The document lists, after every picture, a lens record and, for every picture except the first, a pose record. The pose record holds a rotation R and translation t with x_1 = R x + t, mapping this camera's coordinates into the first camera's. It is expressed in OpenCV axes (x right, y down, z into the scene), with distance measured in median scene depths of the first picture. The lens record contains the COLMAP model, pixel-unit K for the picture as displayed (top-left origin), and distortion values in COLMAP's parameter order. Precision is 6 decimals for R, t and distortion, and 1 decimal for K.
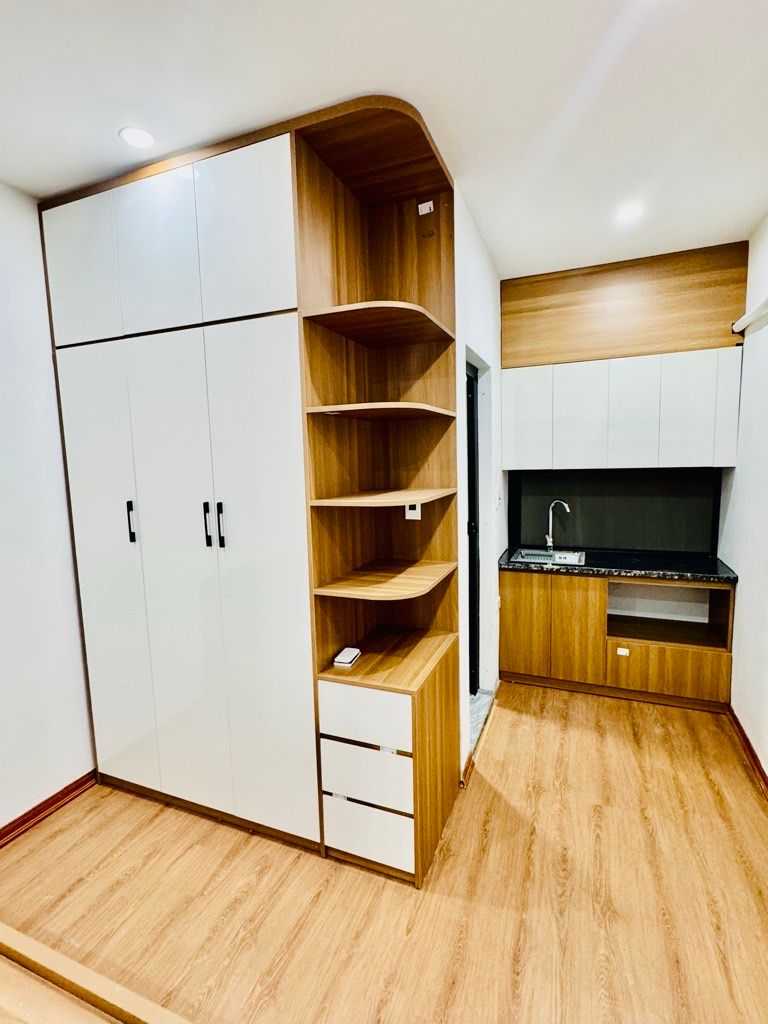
lens RADIAL K [[482.7, 0, 382.4], [0, 482.7, 516.8], [0, 0, 1]] dist [-0.008672, 0.001164]
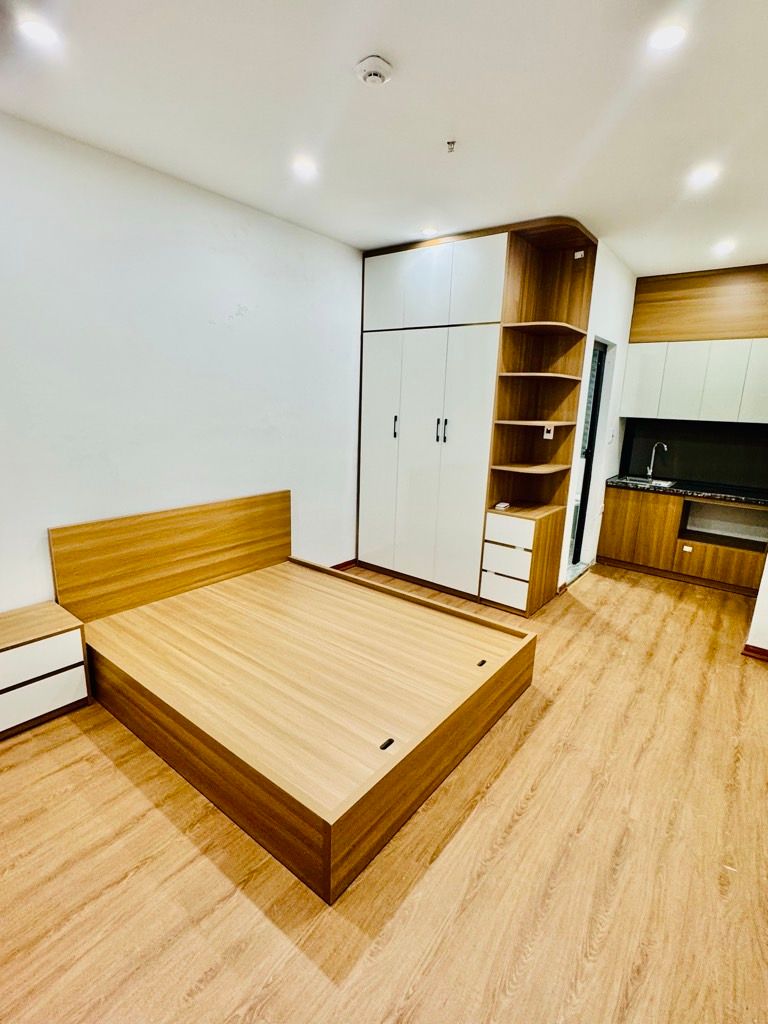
lens RADIAL K [[482.7, 0, 387.9], [0, 482.7, 510.1], [0, 0, 1]] dist [-0.008672, 0.001164]
pose [[0.960972, 0.119602, -0.249456, -0.021790], [-0.093830, 0.989177, 0.112804, 0.096172], [0.260248, -0.084995, 0.961794, -0.687403]]
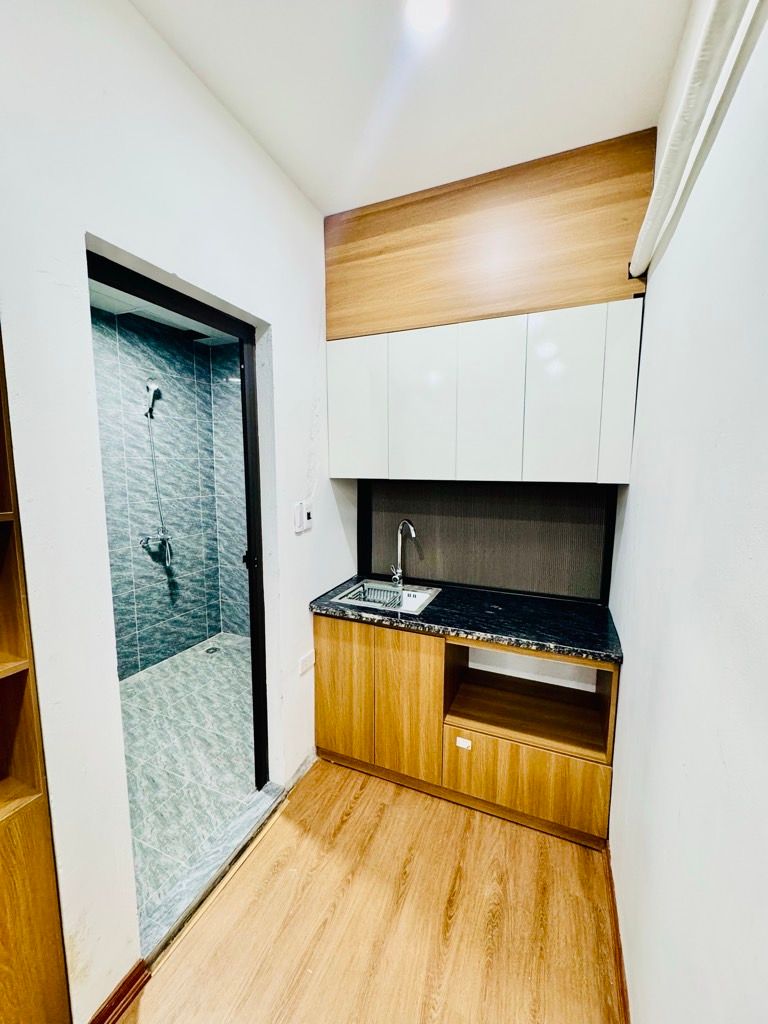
lens RADIAL K [[404.6, 0, 380.6], [0, 404.6, 517.1], [0, 0, 1]] dist [-0.007865, 0.000848]
pose [[0.999574, 0.028842, 0.004478, 0.409426], [-0.028881, 0.999543, 0.008922, -0.055475], [-0.004219, -0.009047, 0.999950, 0.465522]]
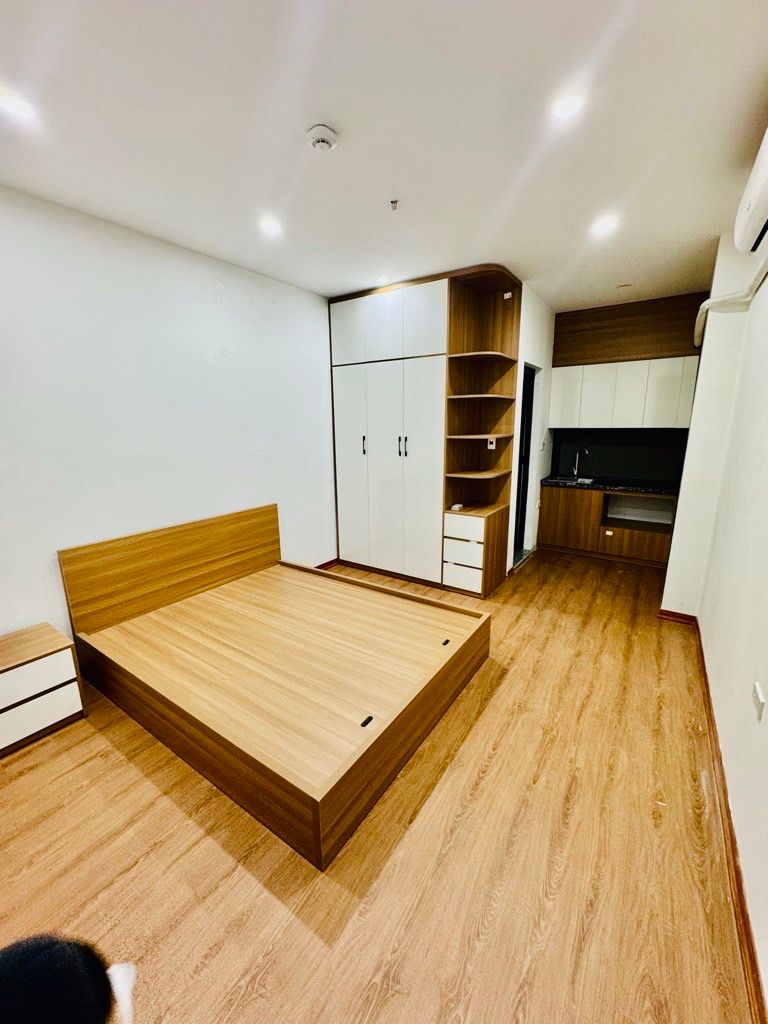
lens RADIAL K [[404.6, 0, 385.7], [0, 404.6, 511.7], [0, 0, 1]] dist [-0.007865, 0.000848]
pose [[0.978492, 0.061986, -0.196752, -0.018020], [-0.042470, 0.993887, 0.101911, 0.095092], [0.201867, -0.091363, 0.975142, -0.672614]]
